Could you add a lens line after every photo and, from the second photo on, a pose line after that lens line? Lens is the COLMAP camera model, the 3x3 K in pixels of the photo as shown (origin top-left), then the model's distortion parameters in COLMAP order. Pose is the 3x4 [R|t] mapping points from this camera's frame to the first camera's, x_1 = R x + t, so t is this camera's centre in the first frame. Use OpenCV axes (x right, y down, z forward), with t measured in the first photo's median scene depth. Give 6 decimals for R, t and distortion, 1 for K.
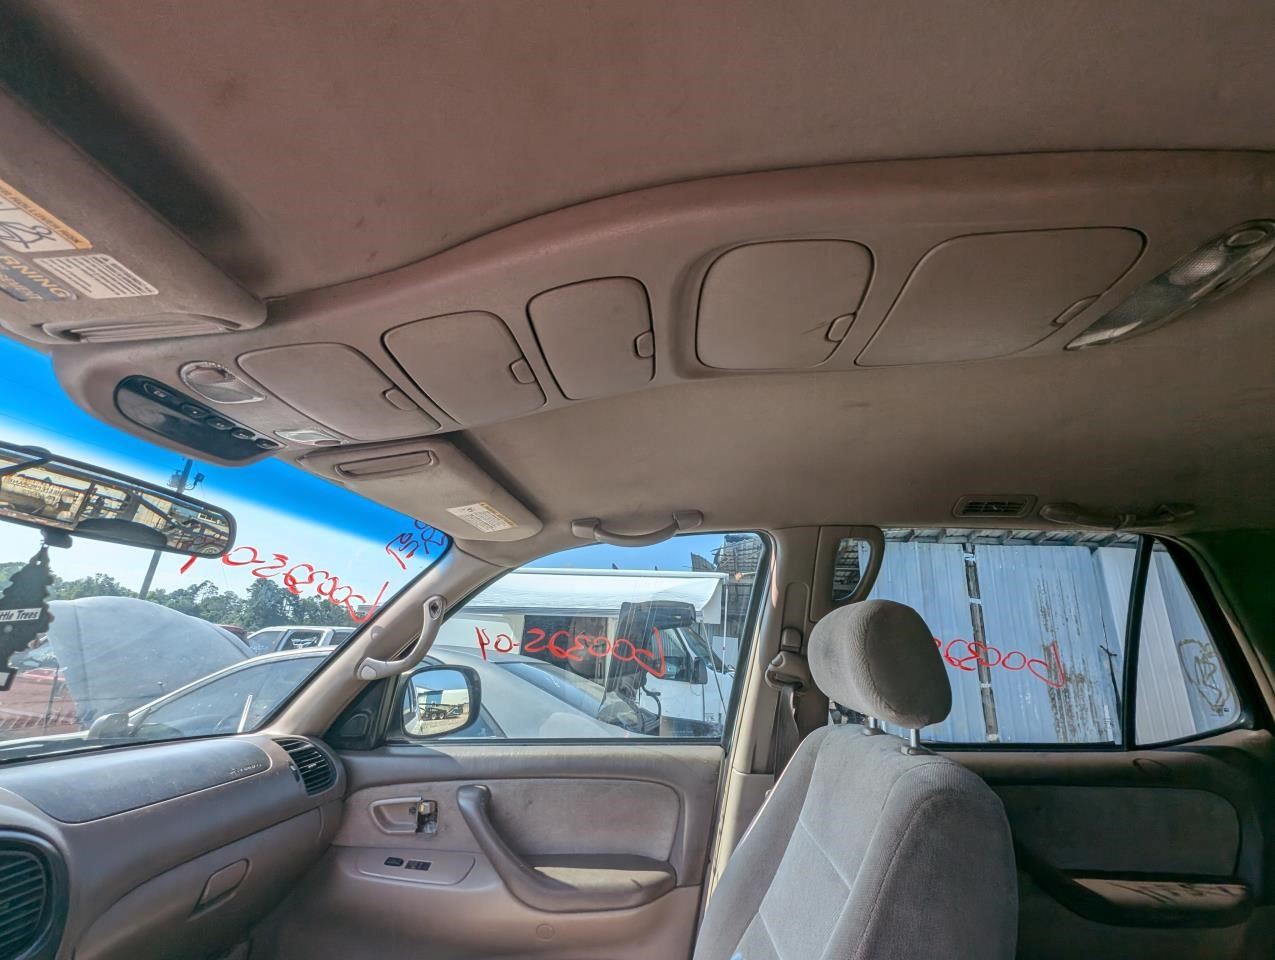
lens RADIAL K [[510.6, 0, 629.4], [0, 510.6, 484.9], [0, 0, 1]] dist [0.001218, -0.000339]
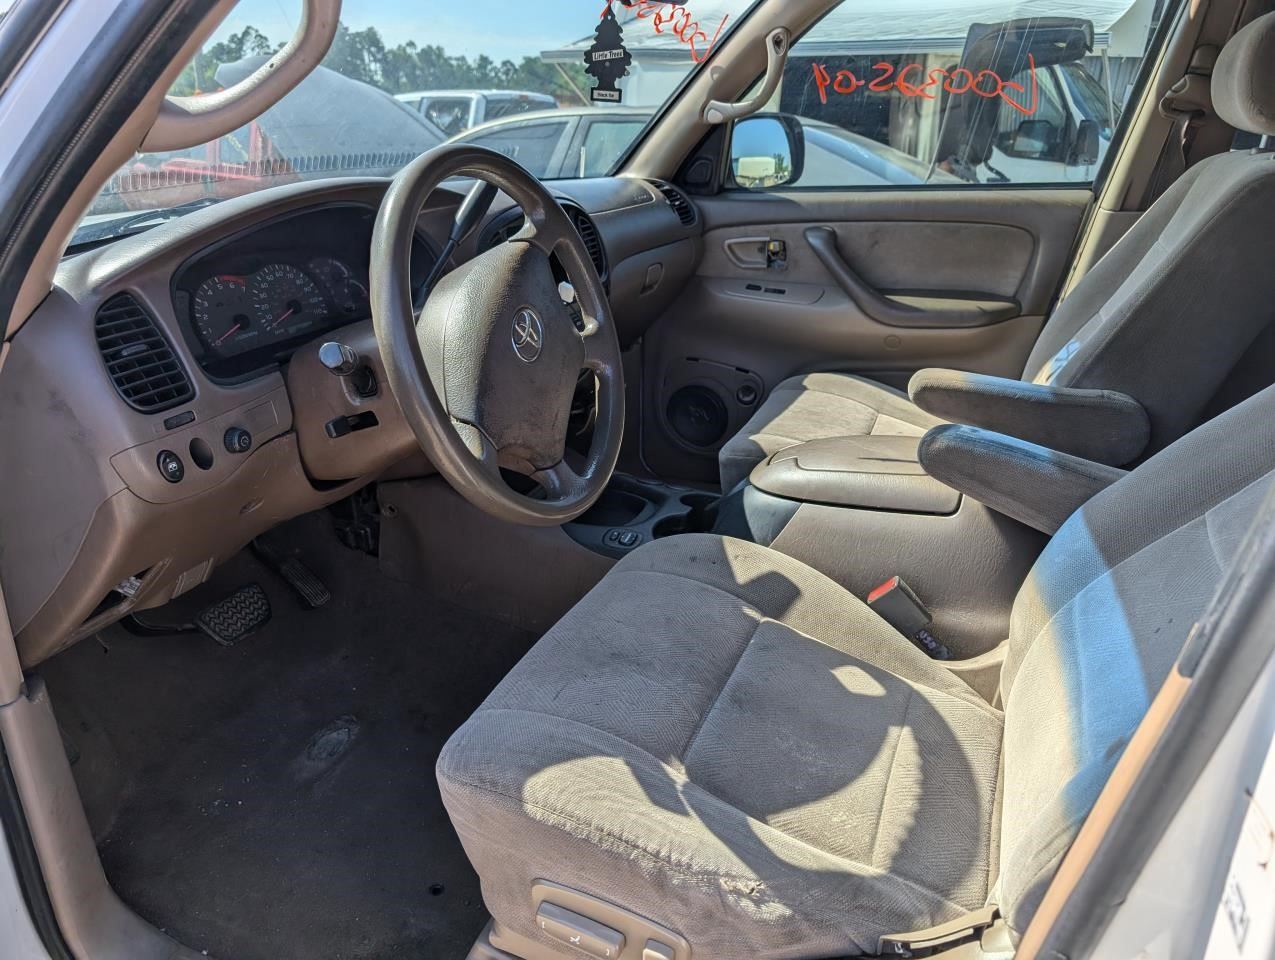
lens RADIAL K [[945.7, 0, 640.6], [0, 945.7, 492.5], [0, 0, 1]] dist [-0.006052, 0.002726]
pose [[0.957246, 0.078137, -0.278521, -0.081182], [0.114290, 0.782337, 0.612280, -0.192867], [0.265739, -0.617935, 0.739959, -0.821139]]
